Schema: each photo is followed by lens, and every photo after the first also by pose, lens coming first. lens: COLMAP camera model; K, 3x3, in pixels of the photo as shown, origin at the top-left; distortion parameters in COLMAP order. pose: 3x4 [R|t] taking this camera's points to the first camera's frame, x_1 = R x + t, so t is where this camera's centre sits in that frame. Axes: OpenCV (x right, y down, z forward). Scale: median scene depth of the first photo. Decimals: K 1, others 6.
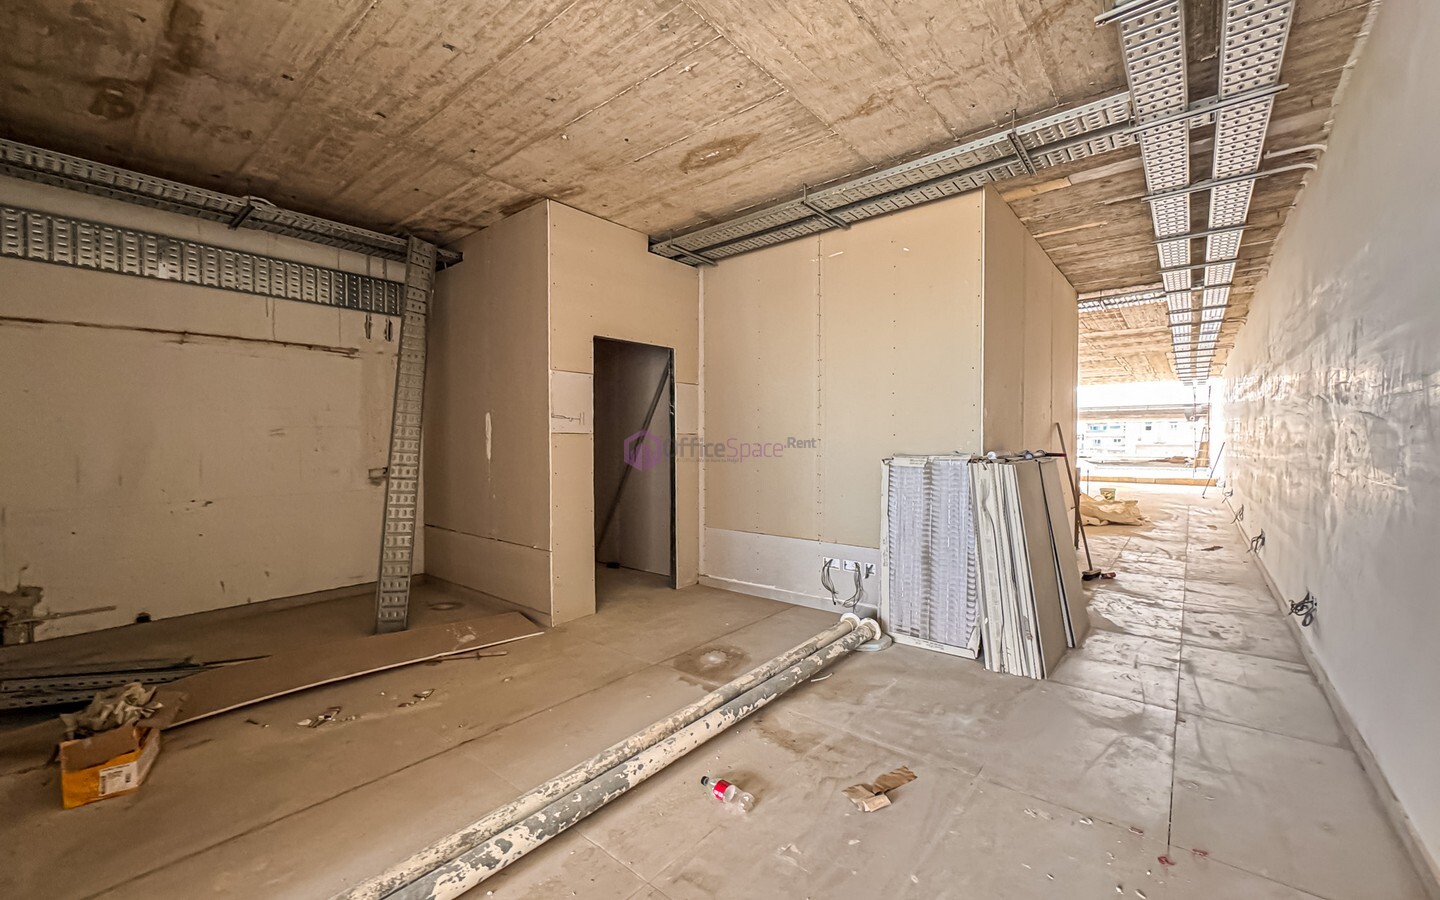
lens RADIAL K [[575.1, 0, 720.0], [0, 575.1, 450.0], [0, 0, 1]] dist [-0.003371, -0.000091]
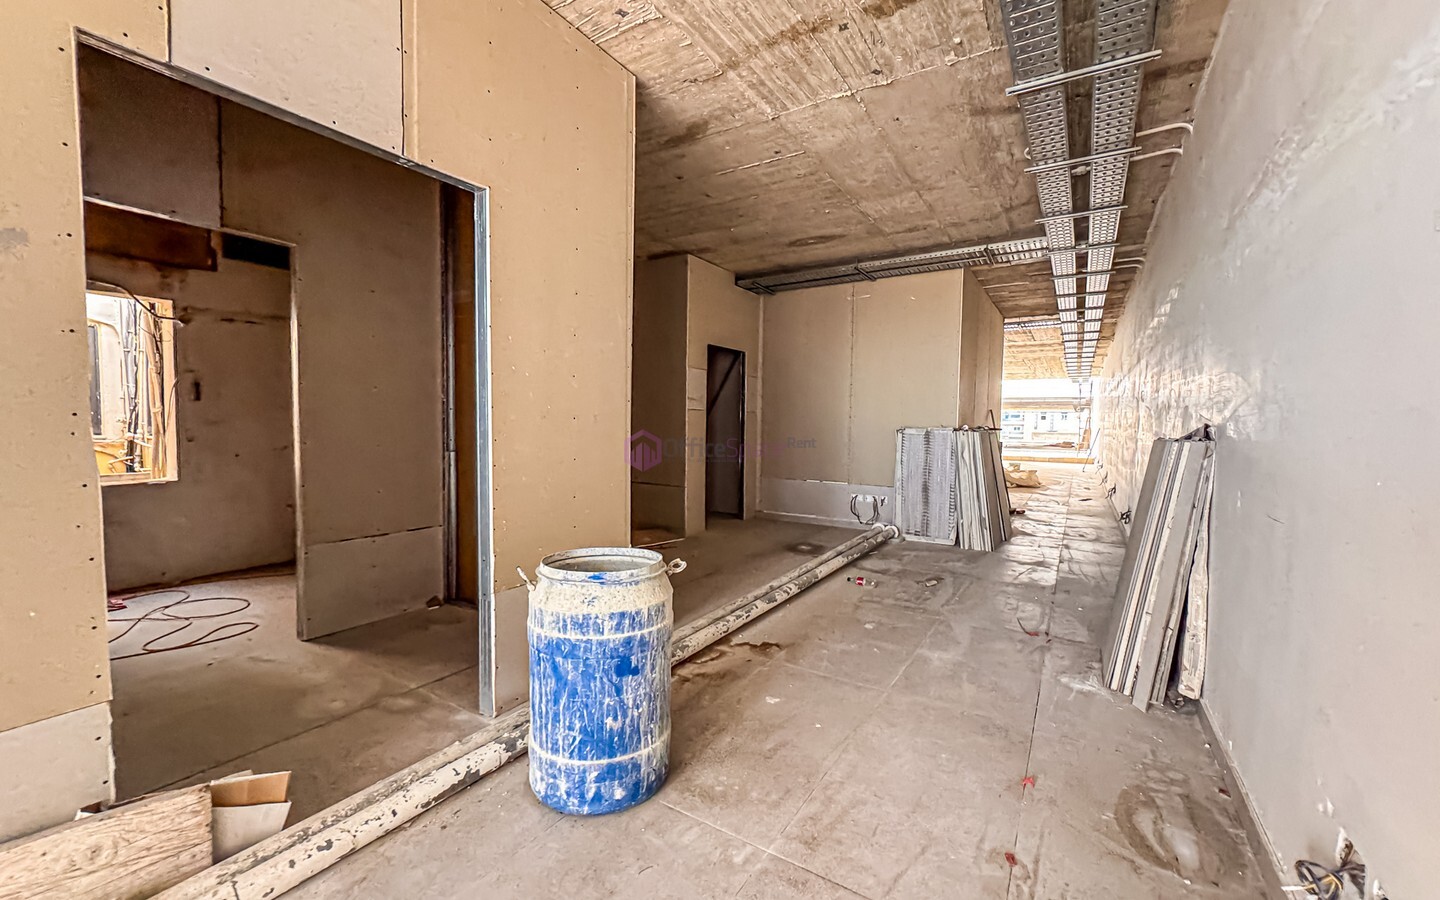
lens RADIAL K [[575.1, 0, 720.0], [0, 575.1, 450.0], [0, 0, 1]] dist [-0.003371, -0.000091]
pose [[0.991448, 0.010531, 0.130074, -0.359286], [-0.014372, 0.999487, 0.028629, 0.029038], [-0.129706, -0.030254, 0.991091, -0.458577]]
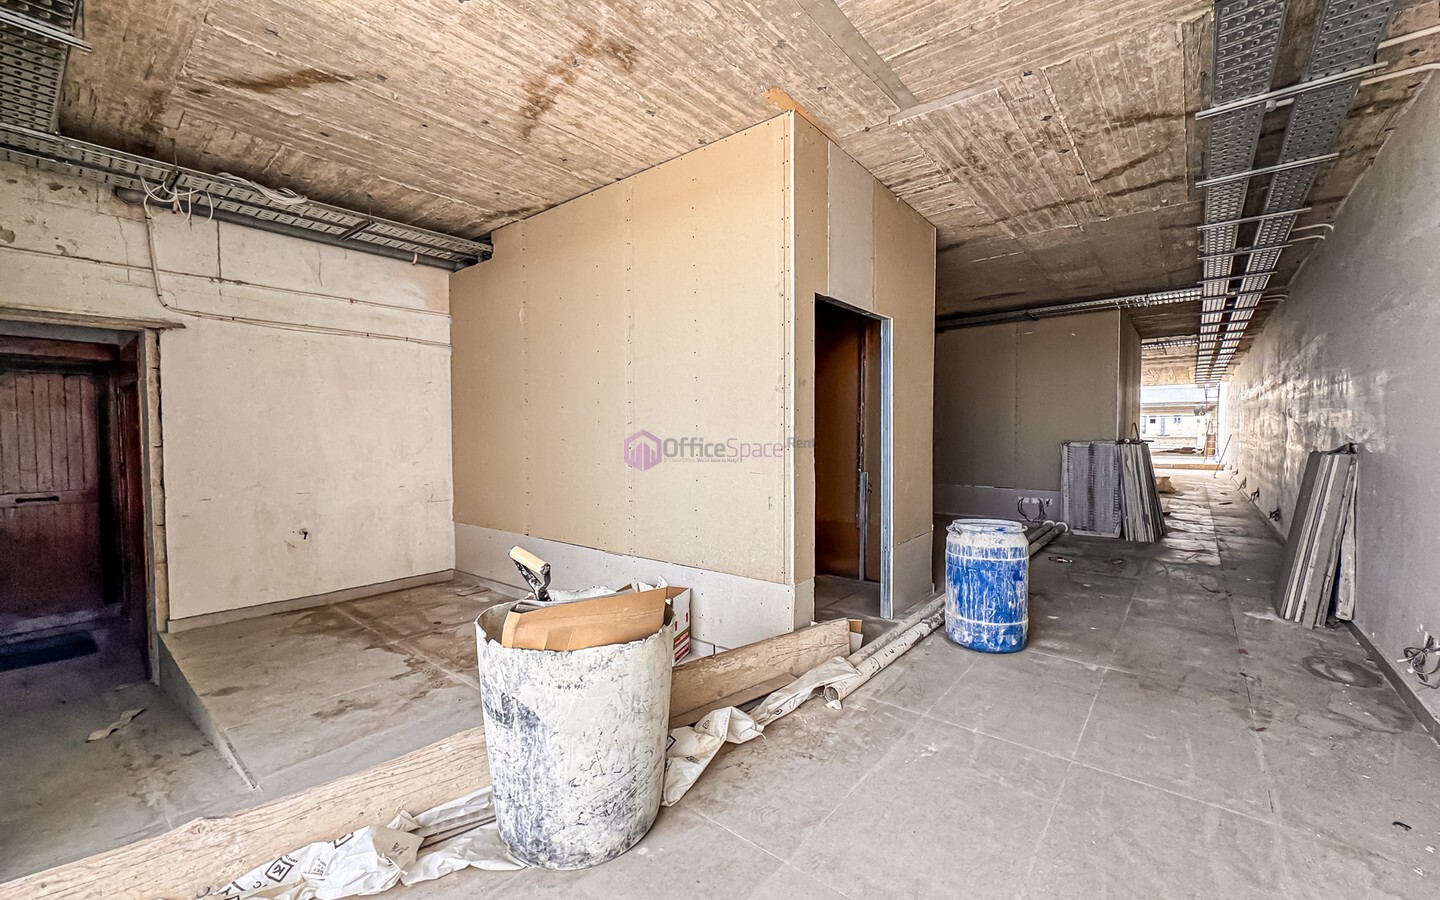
lens RADIAL K [[575.1, 0, 720.0], [0, 575.1, 450.0], [0, 0, 1]] dist [-0.003371, -0.000091]
pose [[0.999998, -0.001194, -0.001278, -0.753116], [0.001209, 0.999930, 0.011808, 0.012711], [0.001263, -0.011810, 0.999929, -0.817224]]
